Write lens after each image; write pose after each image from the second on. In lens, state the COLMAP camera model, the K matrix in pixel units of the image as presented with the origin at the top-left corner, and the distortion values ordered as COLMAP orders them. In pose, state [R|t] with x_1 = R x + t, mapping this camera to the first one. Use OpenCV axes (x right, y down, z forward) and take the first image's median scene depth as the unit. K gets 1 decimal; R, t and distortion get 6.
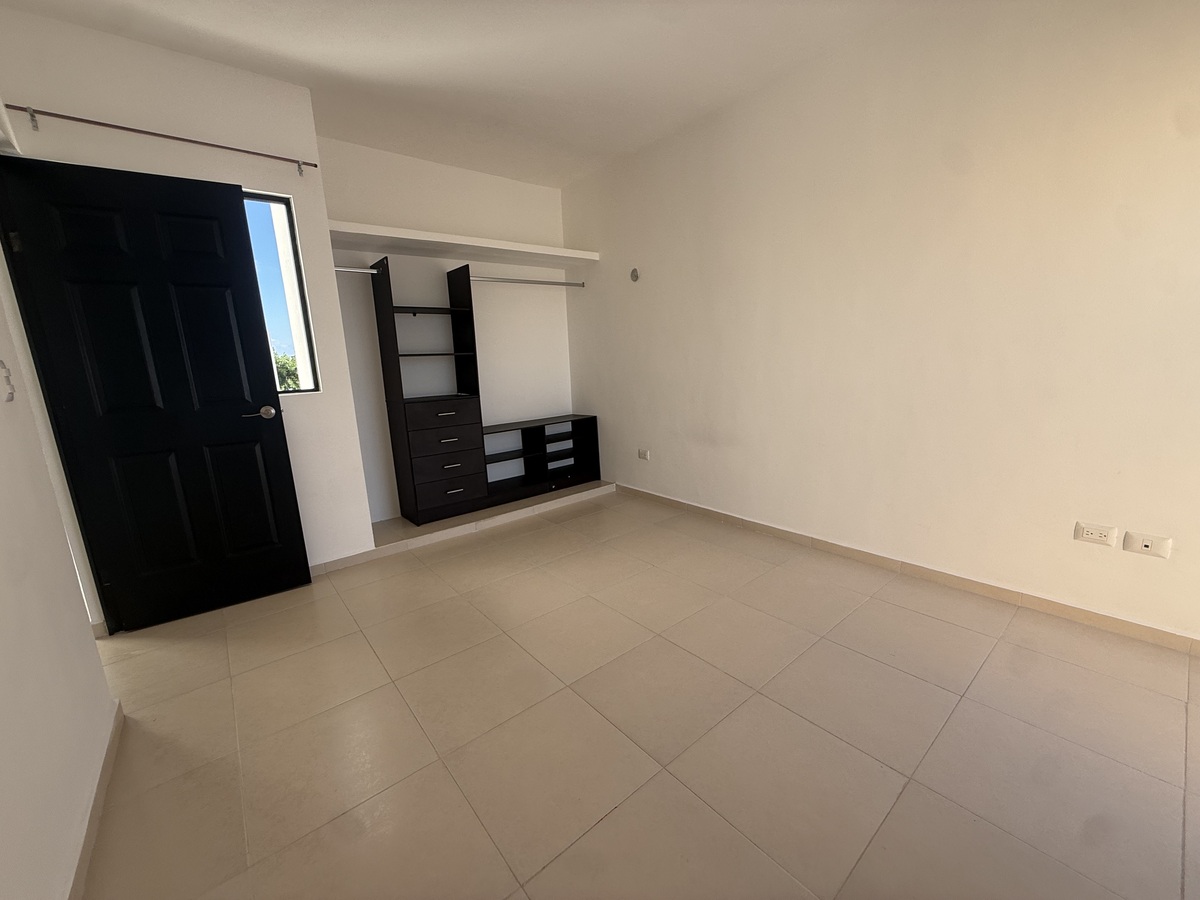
lens RADIAL K [[478.0, 0, 600.0], [0, 478.0, 450.0], [0, 0, 1]] dist [0.000019, 0.000002]
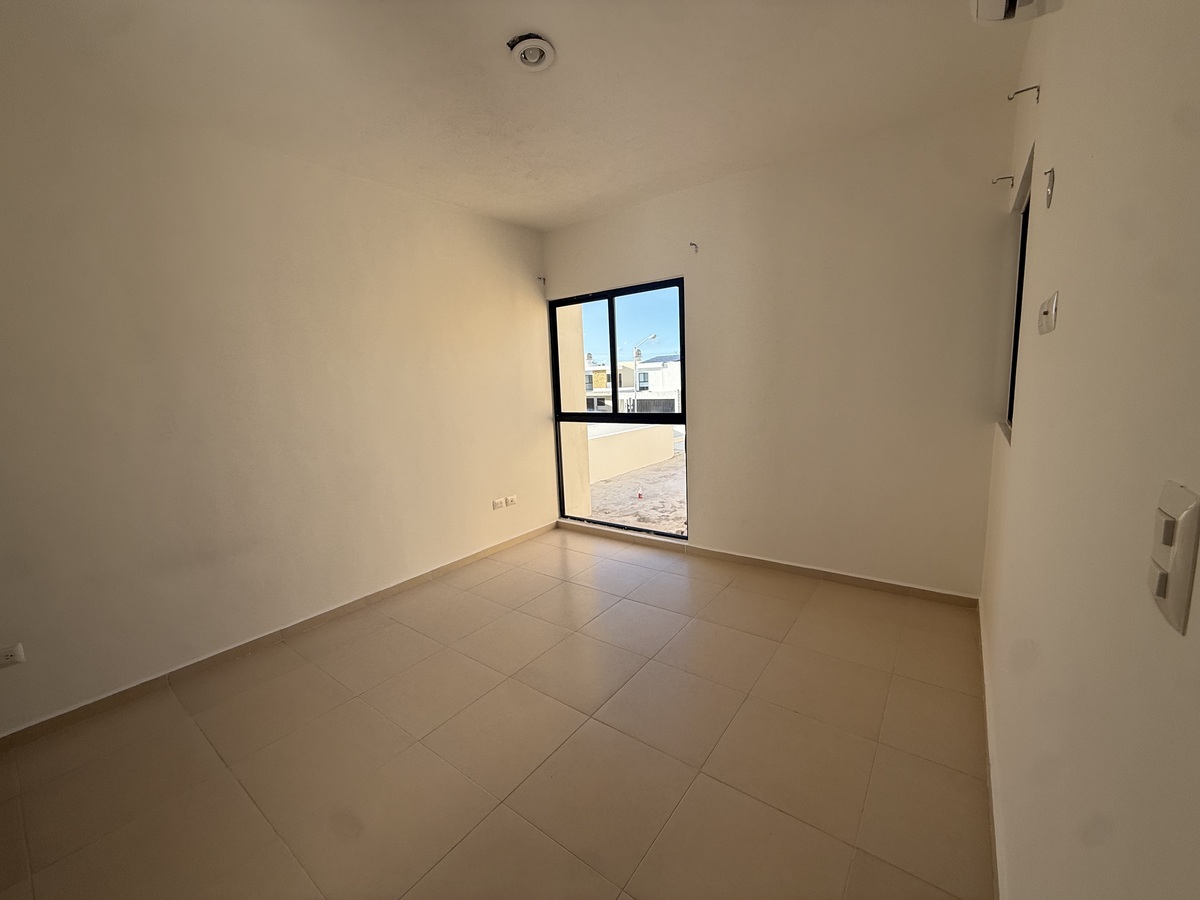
lens RADIAL K [[478.0, 0, 600.0], [0, 478.0, 450.0], [0, 0, 1]] dist [0.000019, 0.000002]
pose [[-0.234870, -0.085615, 0.968249, -0.738159], [0.243209, 0.959253, 0.143815, -0.169449], [-0.941109, 0.269265, -0.204477, 0.686550]]
